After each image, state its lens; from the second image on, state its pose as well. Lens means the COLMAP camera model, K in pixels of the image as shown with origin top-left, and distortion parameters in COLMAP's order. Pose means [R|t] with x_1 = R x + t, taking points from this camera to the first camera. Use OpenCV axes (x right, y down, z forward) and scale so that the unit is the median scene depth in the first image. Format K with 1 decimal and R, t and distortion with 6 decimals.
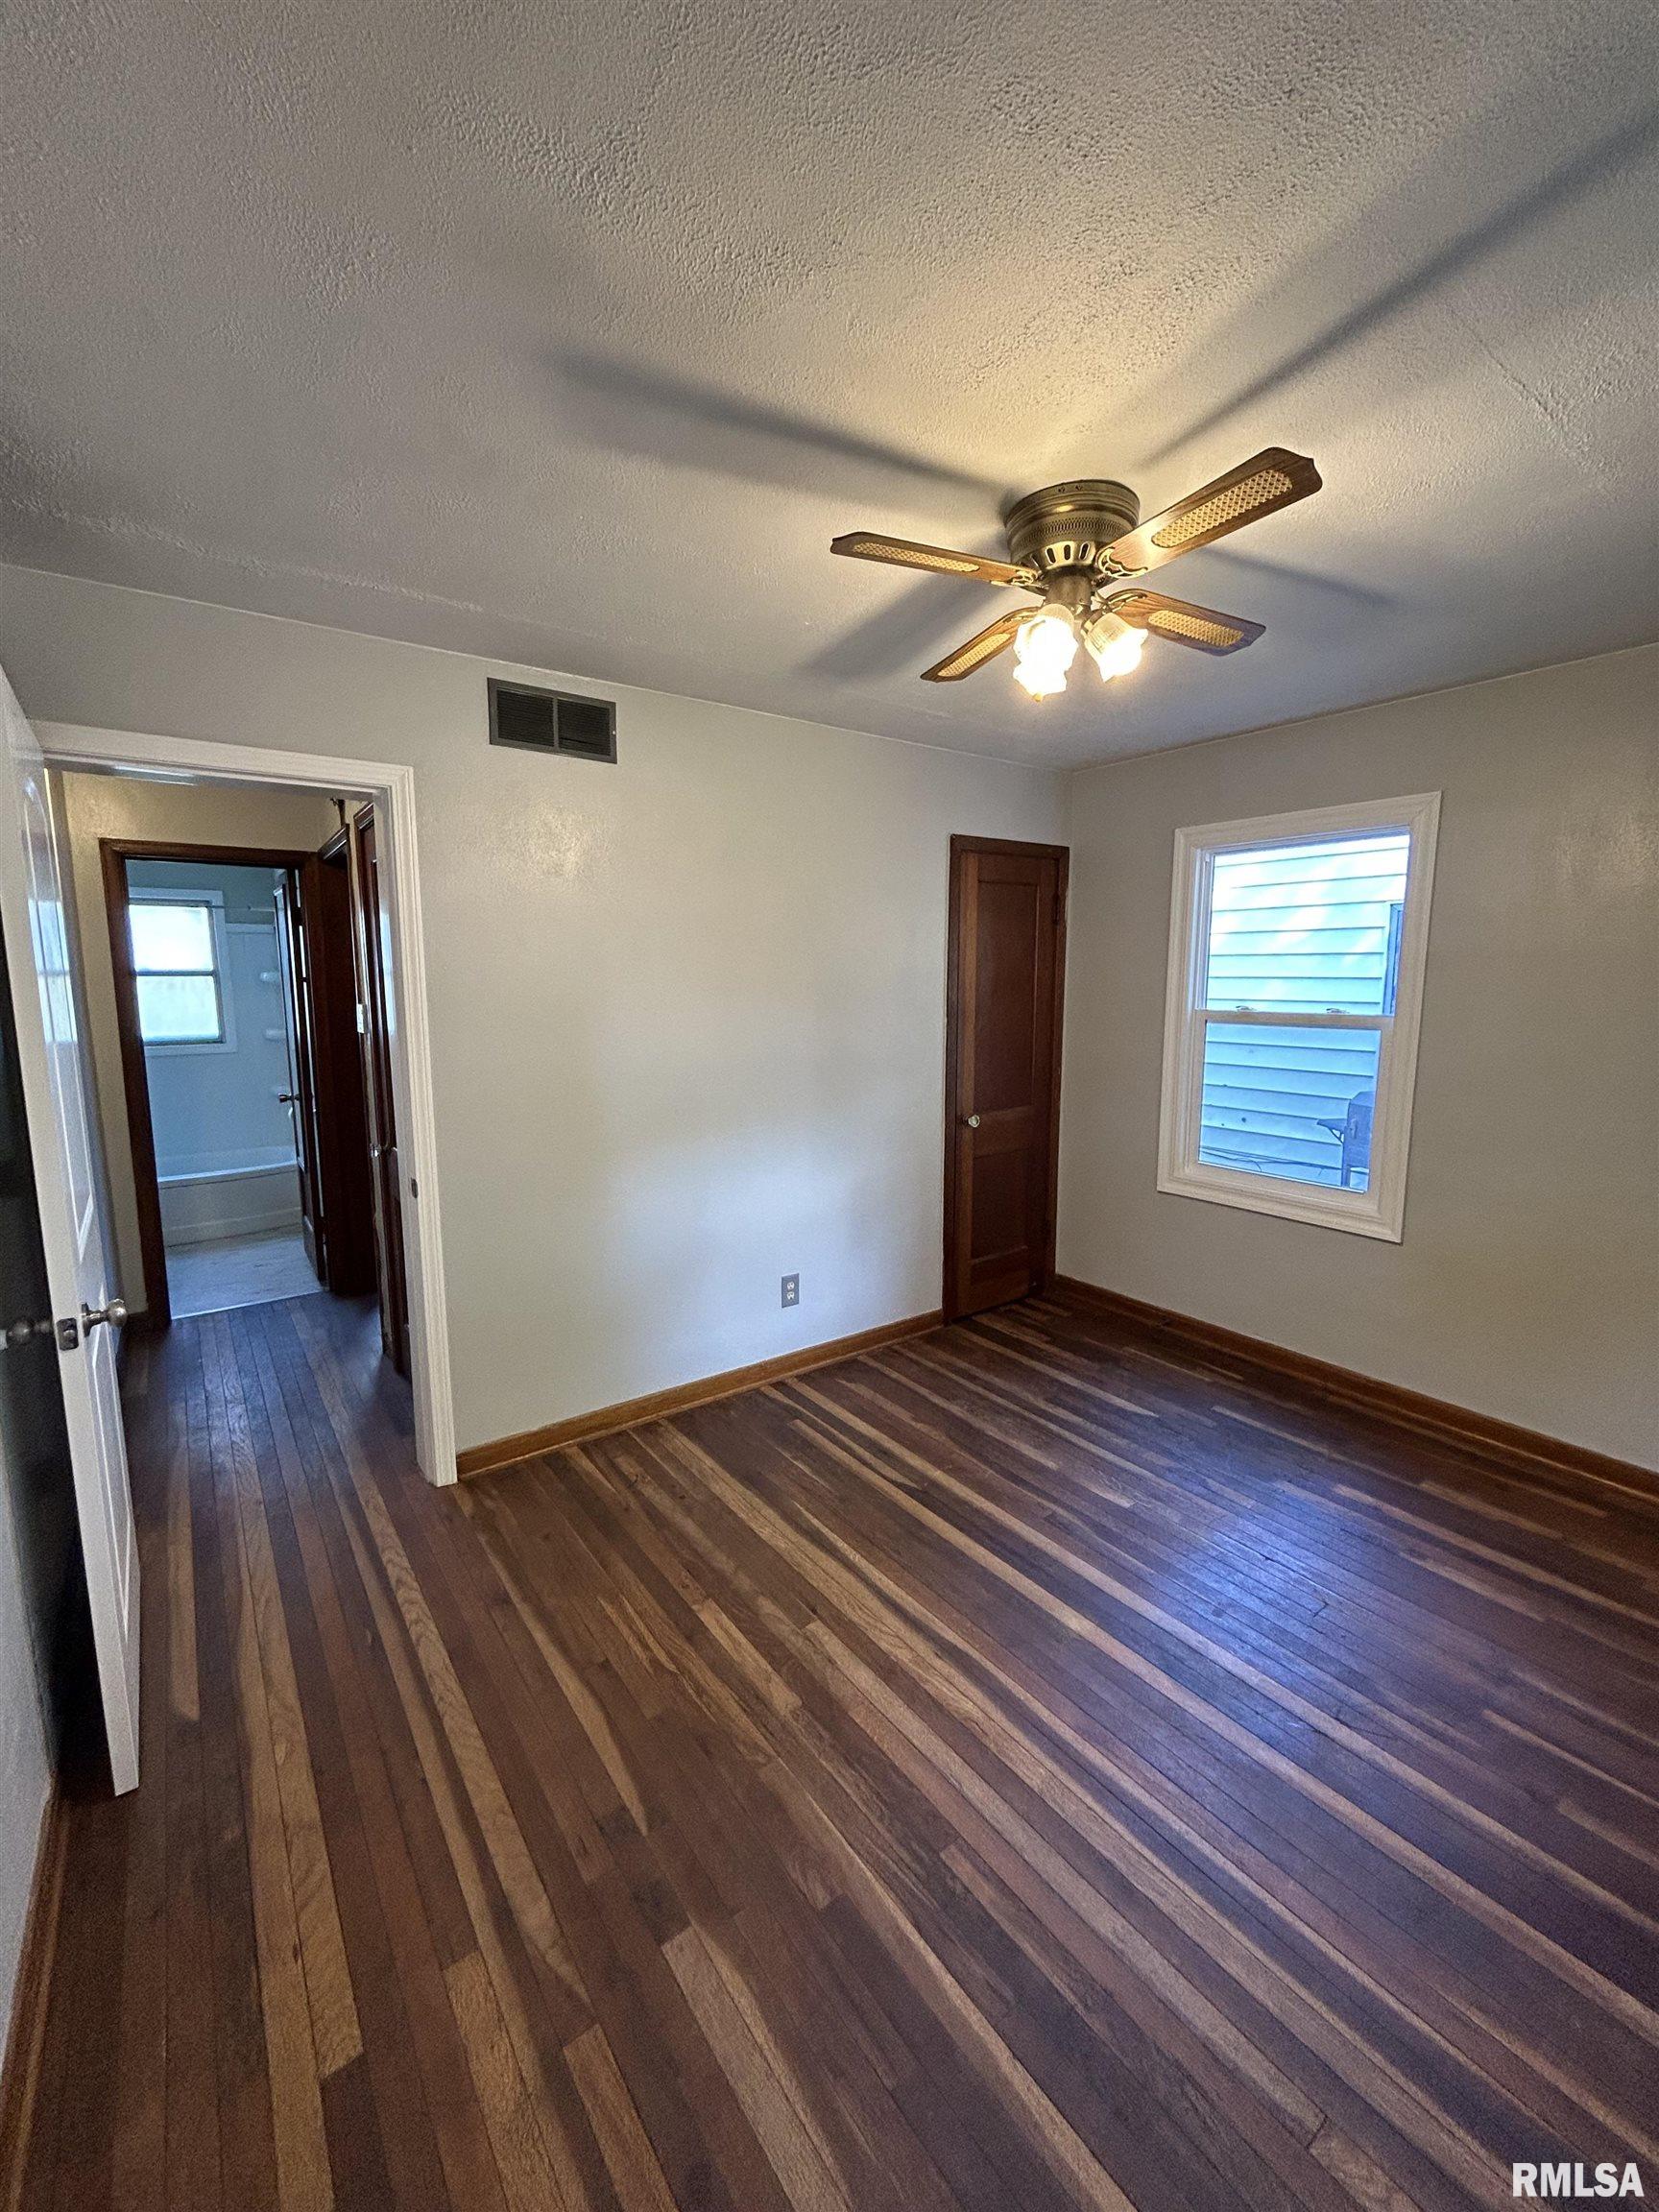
lens RADIAL K [[895.7, 0, 831.8], [0, 895.7, 1100.8], [0, 0, 1]] dist [-0.005143, 0.004065]
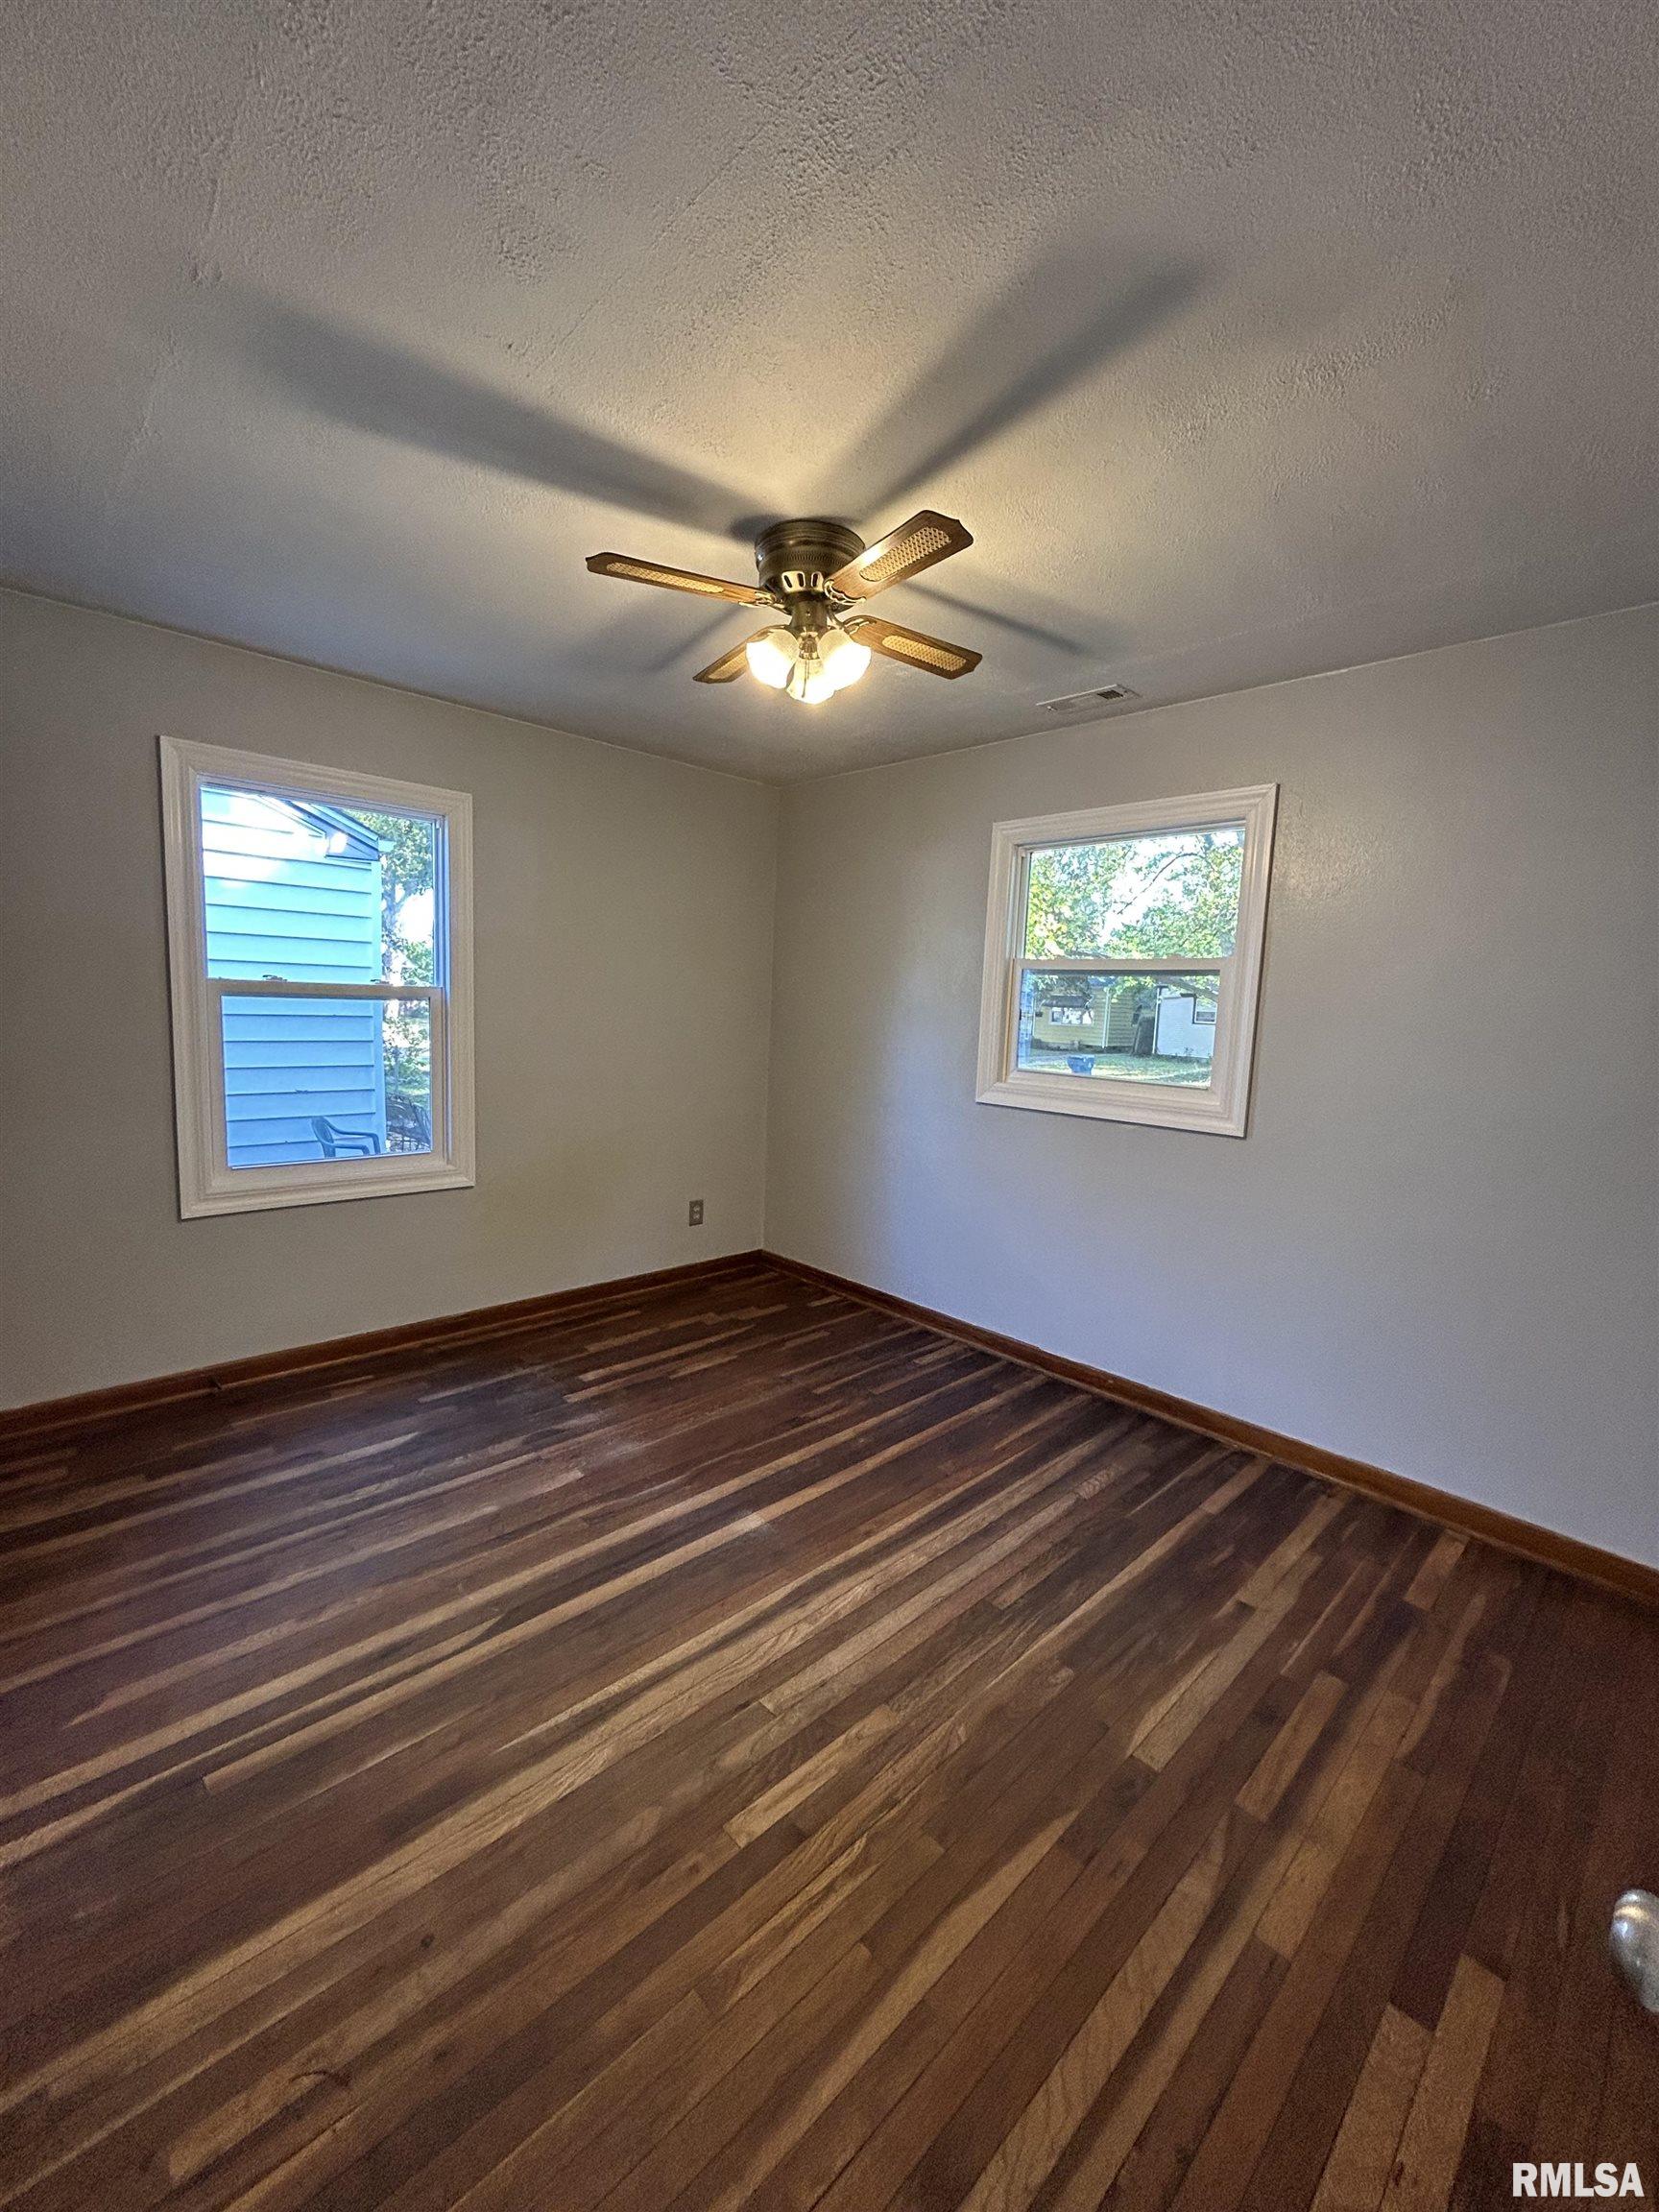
lens RADIAL K [[895.7, 0, 831.8], [0, 895.7, 1100.8], [0, 0, 1]] dist [-0.005143, 0.004065]
pose [[-0.137168, -0.115700, 0.983767, -0.718941], [0.094714, 0.987072, 0.129295, -0.070572], [-0.986009, 0.110911, -0.124436, 0.892976]]
